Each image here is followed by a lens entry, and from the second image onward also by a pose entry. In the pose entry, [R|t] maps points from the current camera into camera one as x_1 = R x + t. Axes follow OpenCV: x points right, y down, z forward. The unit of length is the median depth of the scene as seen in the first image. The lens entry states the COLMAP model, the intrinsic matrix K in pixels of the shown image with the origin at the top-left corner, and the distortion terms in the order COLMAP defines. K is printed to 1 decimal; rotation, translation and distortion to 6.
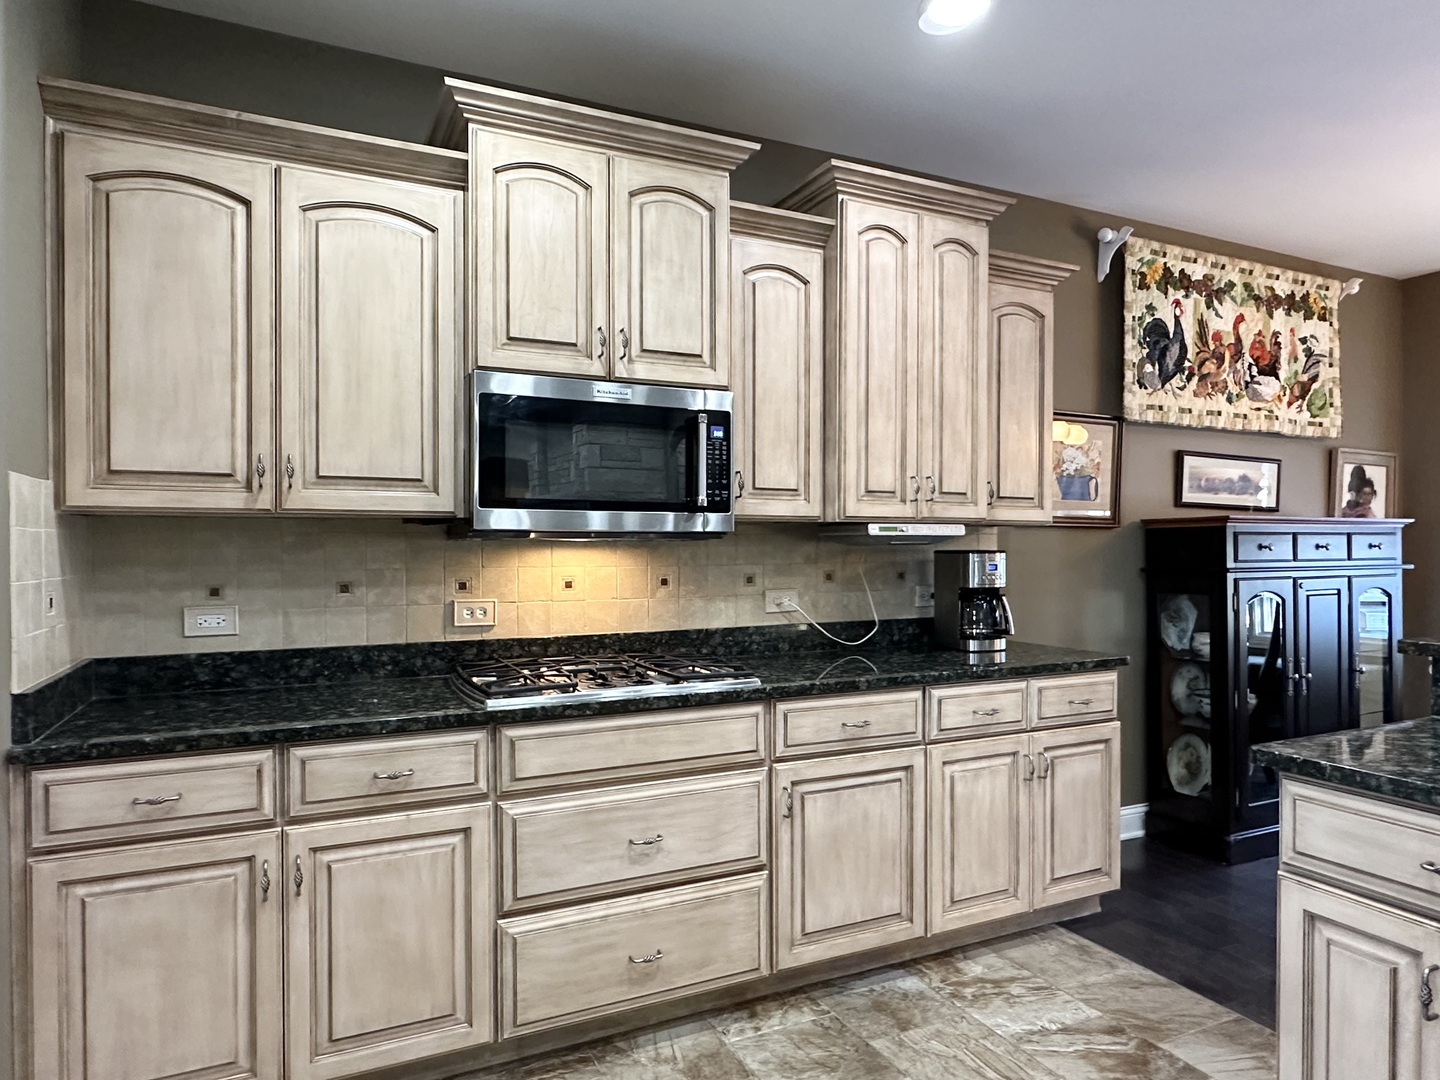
lens RADIAL K [[886.2, 0, 722.1], [0, 886.2, 549.1], [0, 0, 1]] dist [-0.001995, 0.002310]
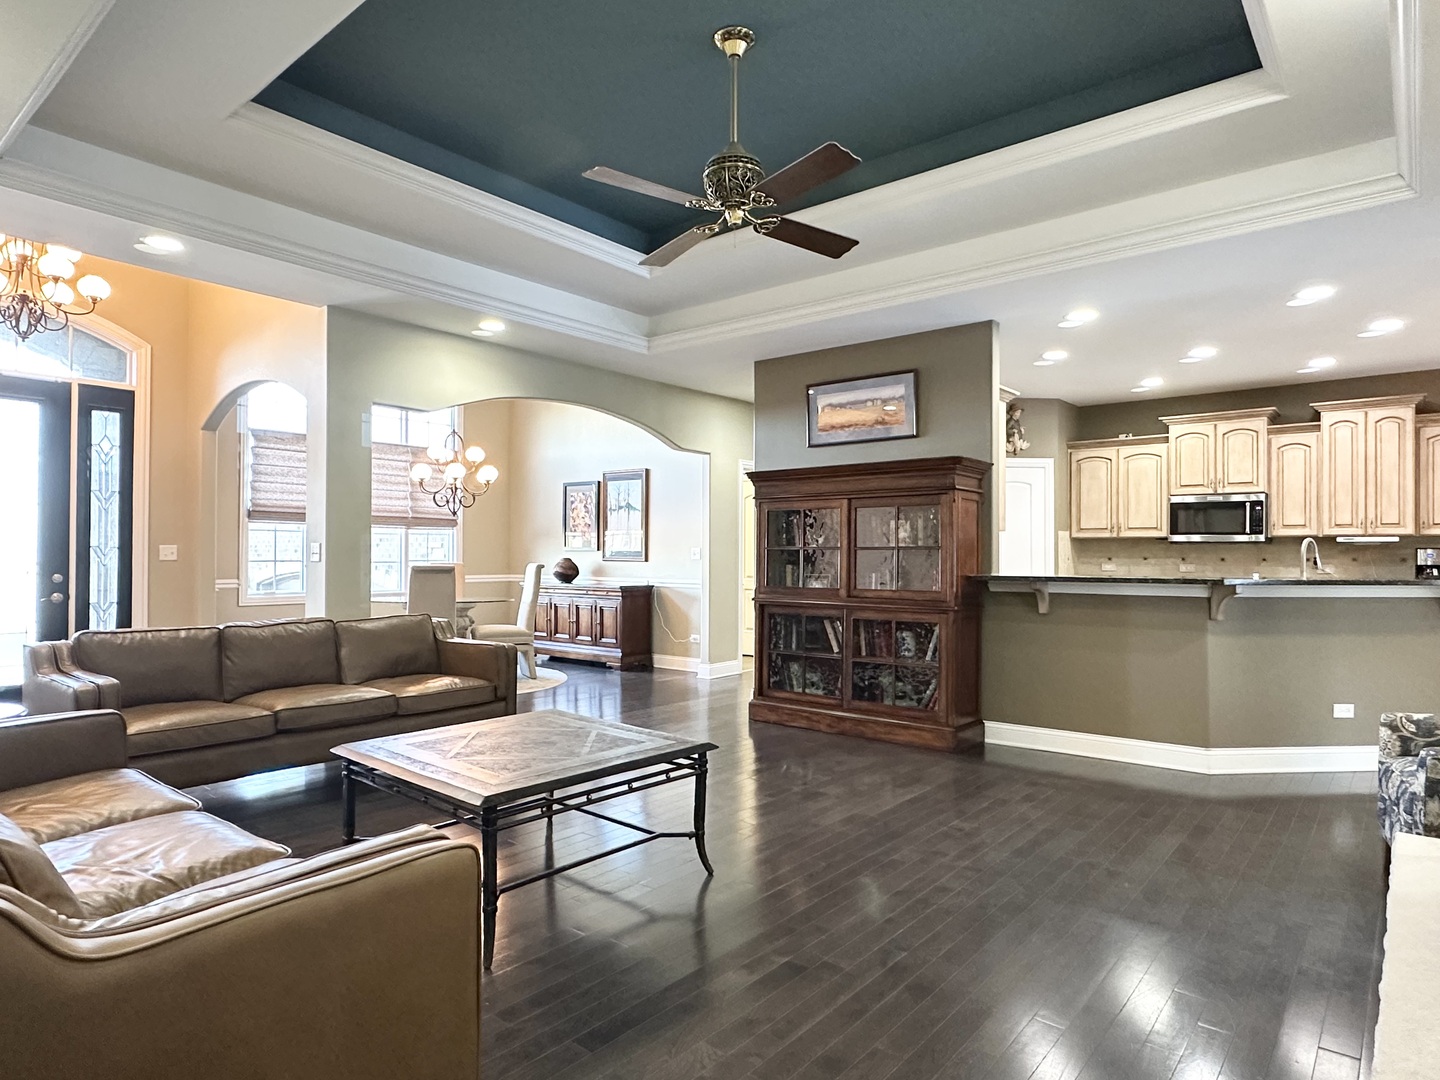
lens RADIAL K [[845.0, 0, 719.4], [0, 845.0, 537.2], [0, 0, 1]] dist [-0.007058, 0.002193]
pose [[0.416086, -0.013446, -0.909226, 2.269860], [-0.007291, 0.999809, -0.018122, 0.038799], [0.909296, 0.014169, 0.415909, -2.263270]]
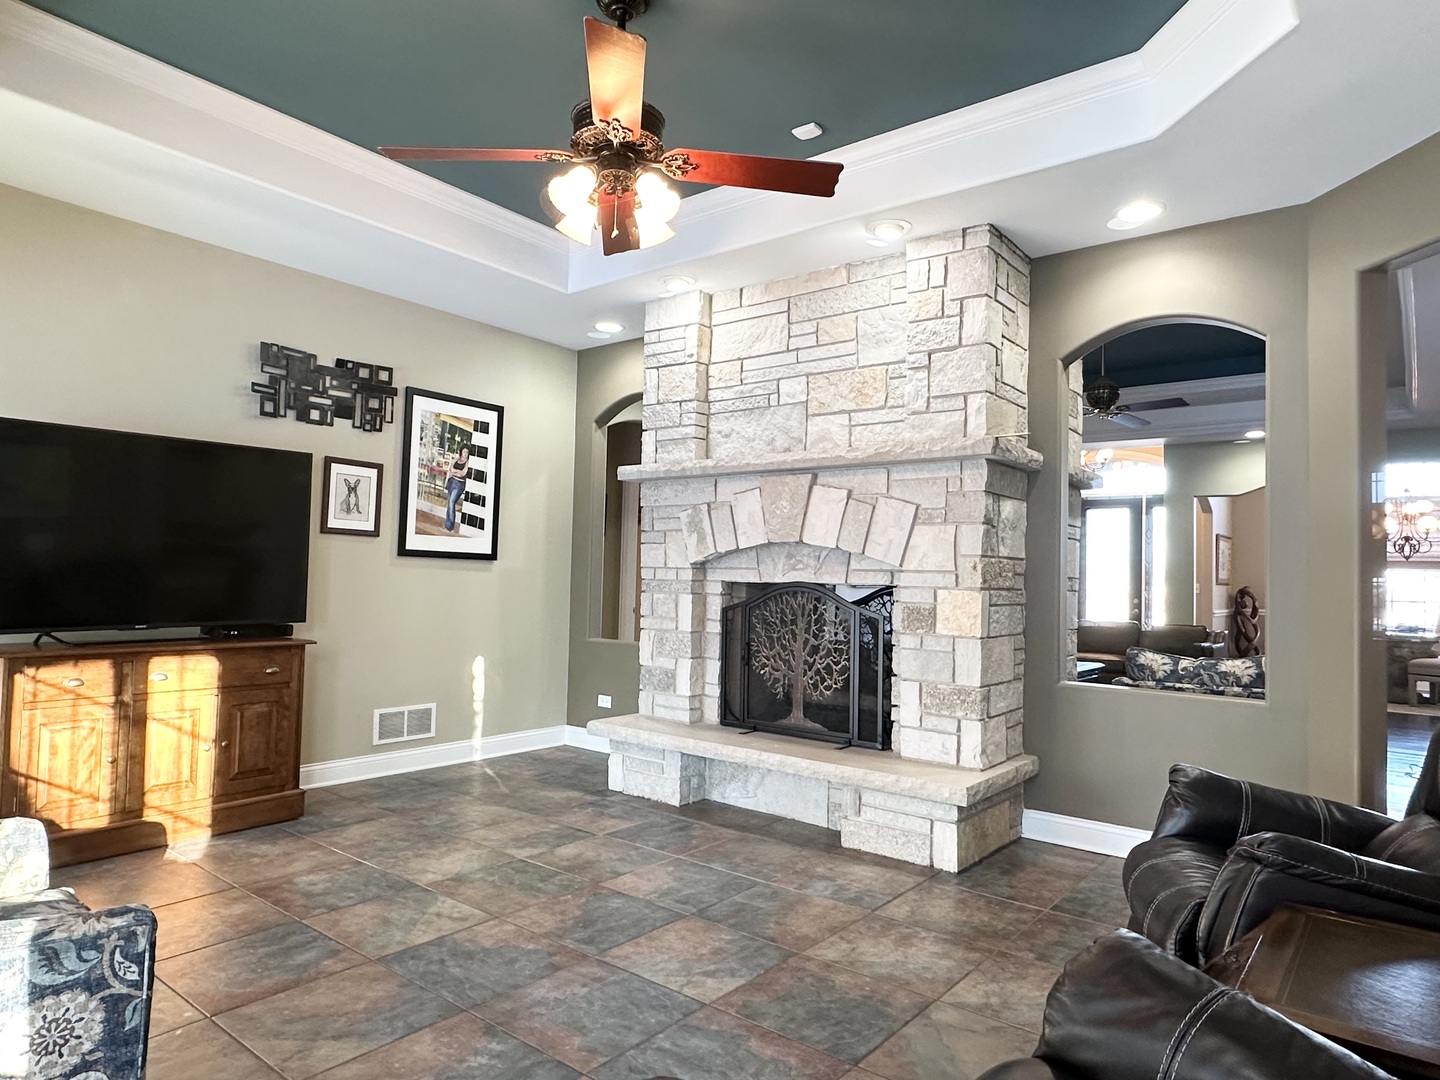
lens RADIAL K [[886.2, 0, 716.7], [0, 886.2, 545.7], [0, 0, 1]] dist [-0.001995, 0.002310]
pose [[-0.899931, -0.033163, -0.434769, 3.605998], [-0.020487, 0.999218, -0.033811, 0.037531], [0.435550, -0.021521, -0.899907, 0.872387]]
